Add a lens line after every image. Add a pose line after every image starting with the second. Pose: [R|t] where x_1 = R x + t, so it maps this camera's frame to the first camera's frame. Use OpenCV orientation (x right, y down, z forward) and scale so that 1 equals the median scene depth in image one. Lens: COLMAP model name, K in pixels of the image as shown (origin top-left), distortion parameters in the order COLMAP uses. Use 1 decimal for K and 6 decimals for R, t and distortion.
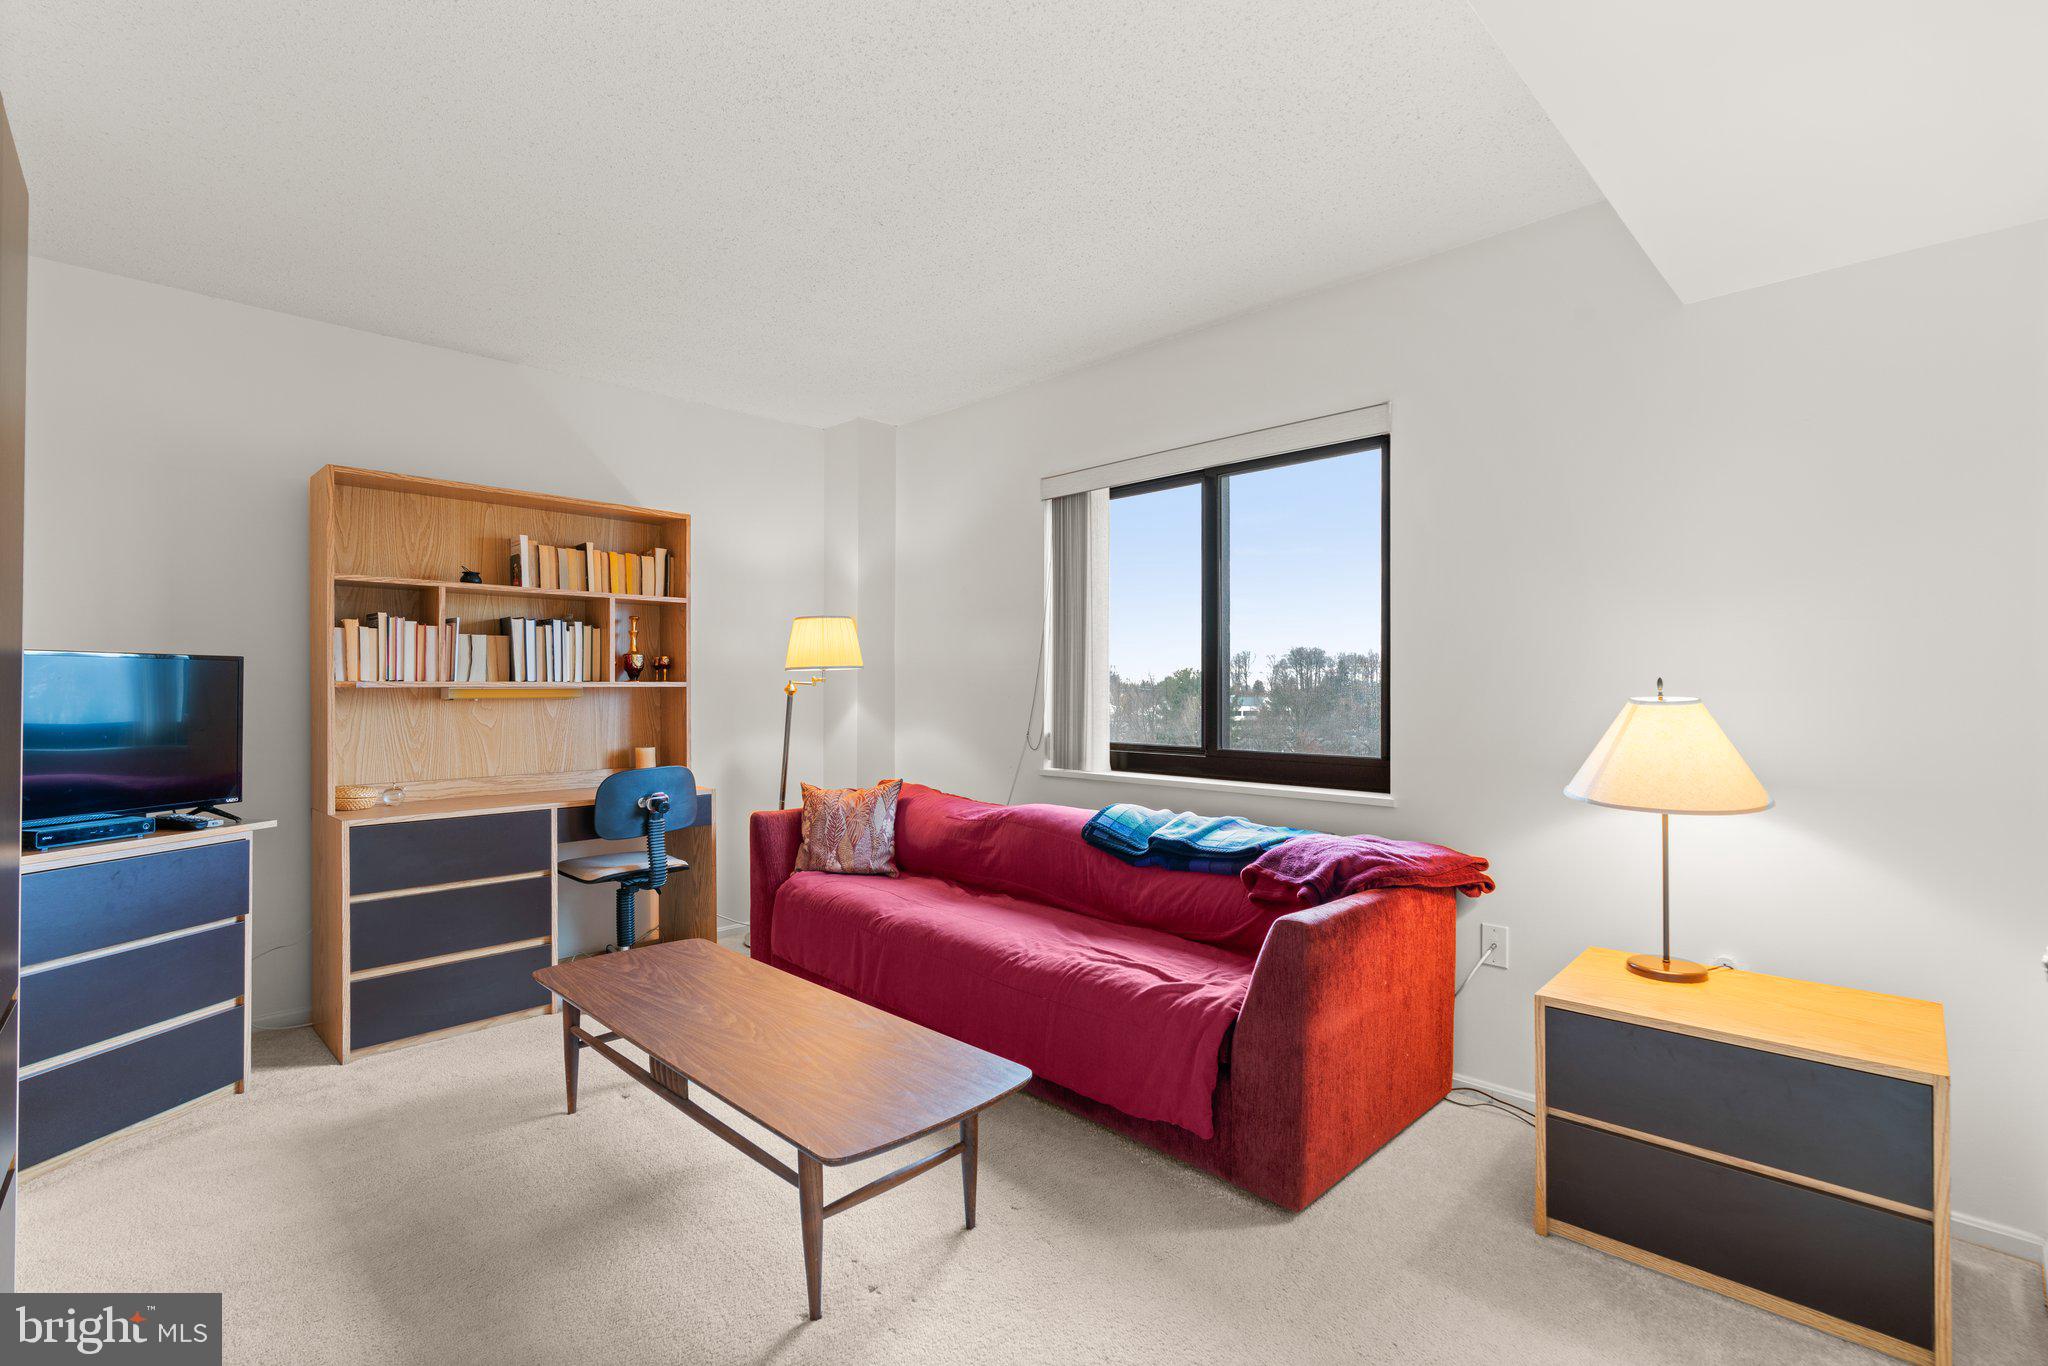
lens RADIAL K [[922.8, 0, 1039.3], [0, 922.8, 687.6], [0, 0, 1]] dist [-0.013913, 0.004805]
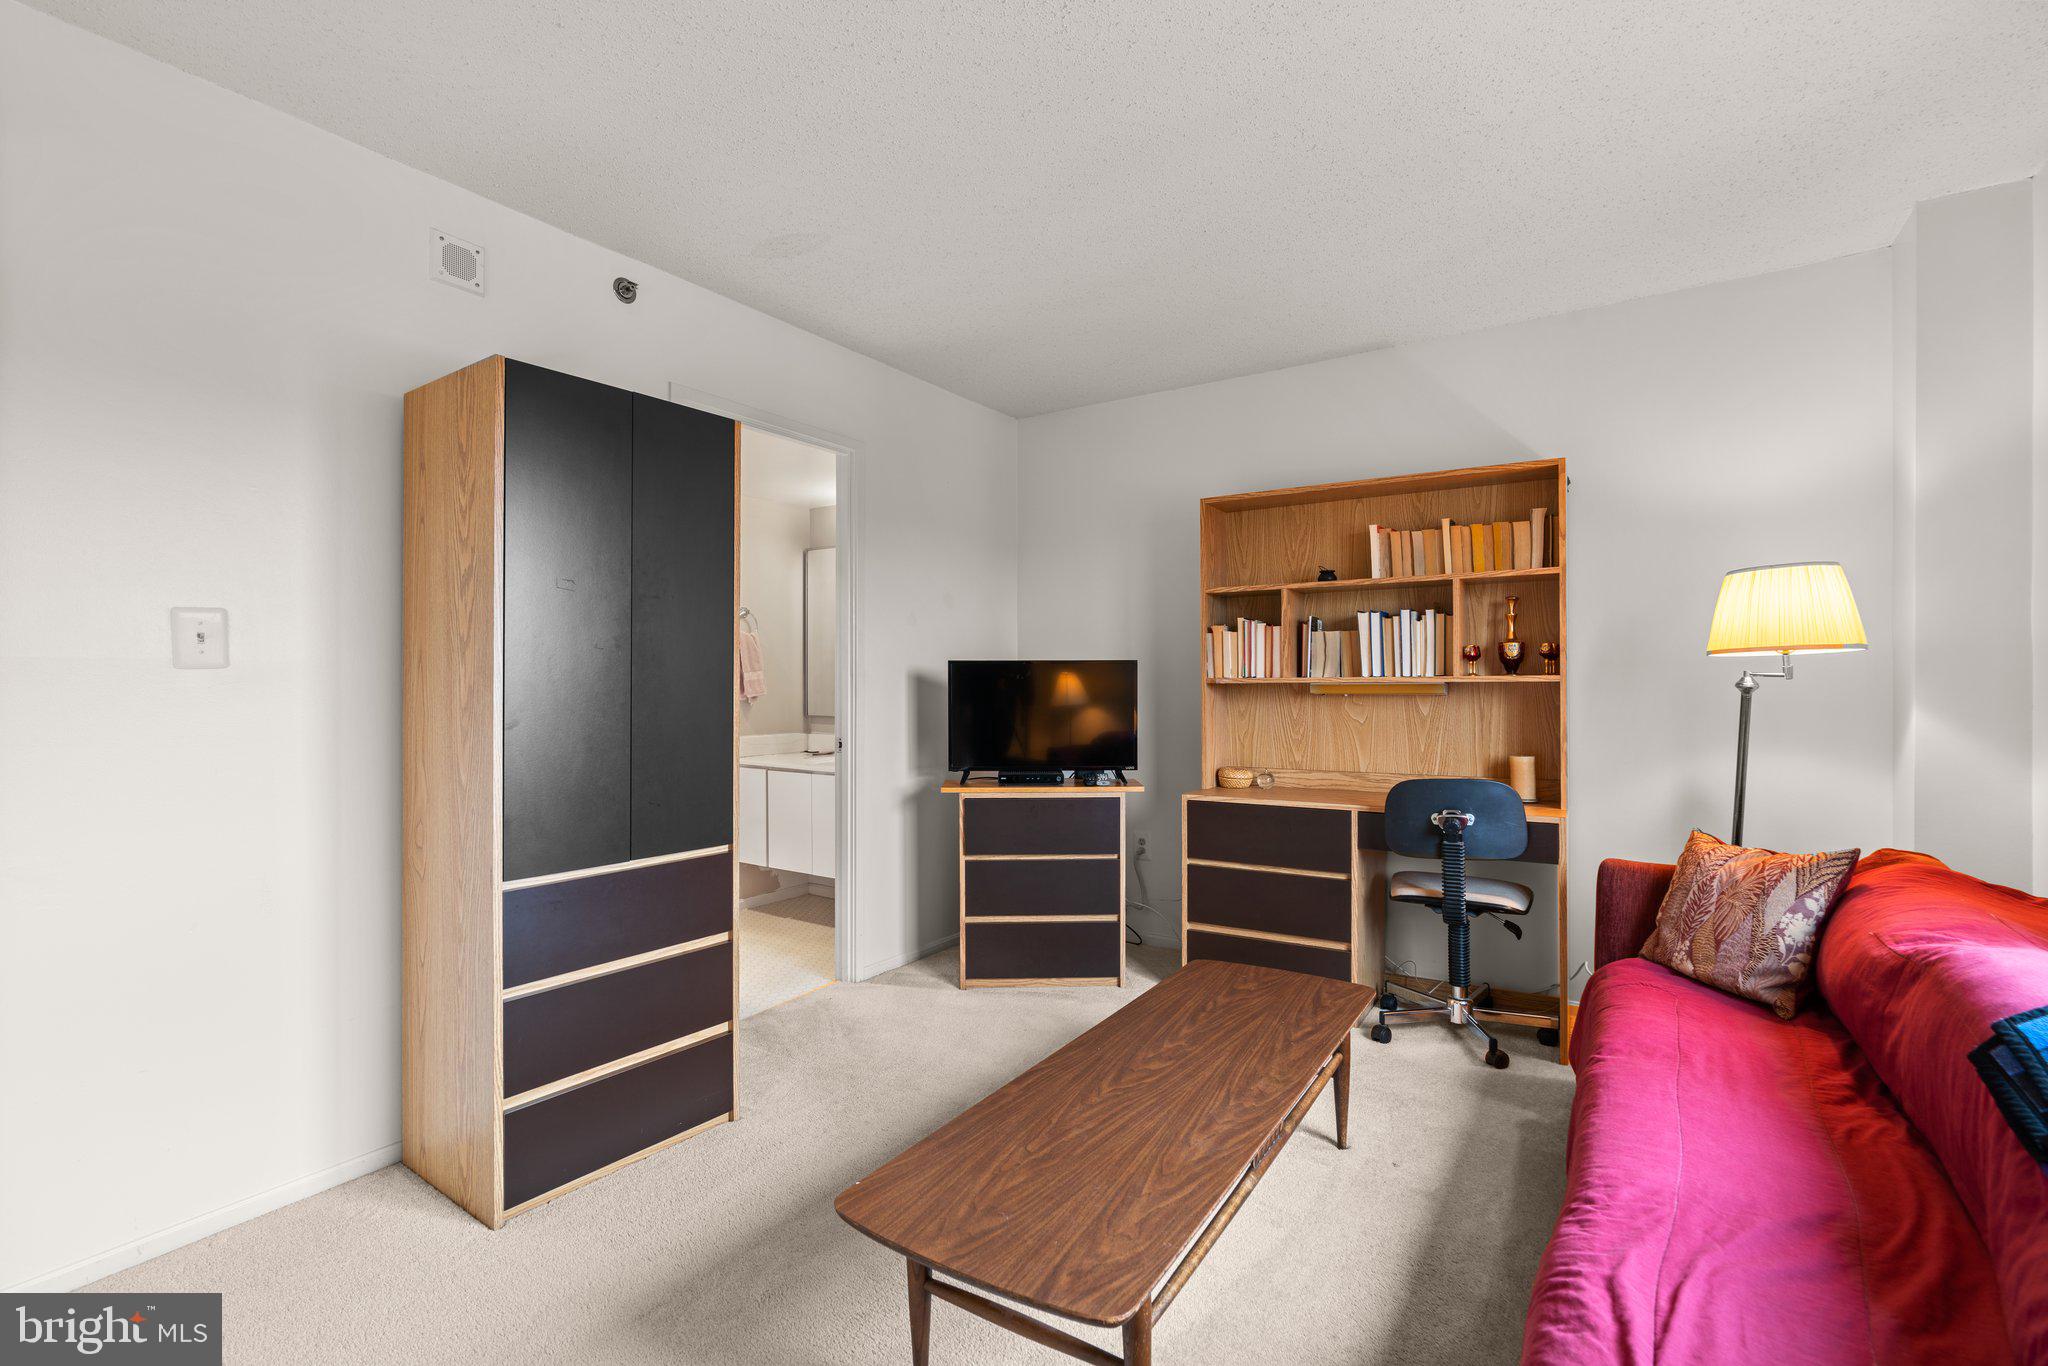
lens RADIAL K [[922.8, 0, 1034.5], [0, 922.8, 684.6], [0, 0, 1]] dist [-0.013913, 0.004805]
pose [[0.195523, -0.001447, -0.980698, 0.311139], [0.001628, 0.999998, -0.001151, 0.002099], [0.980698, -0.001371, 0.195525, 0.453110]]
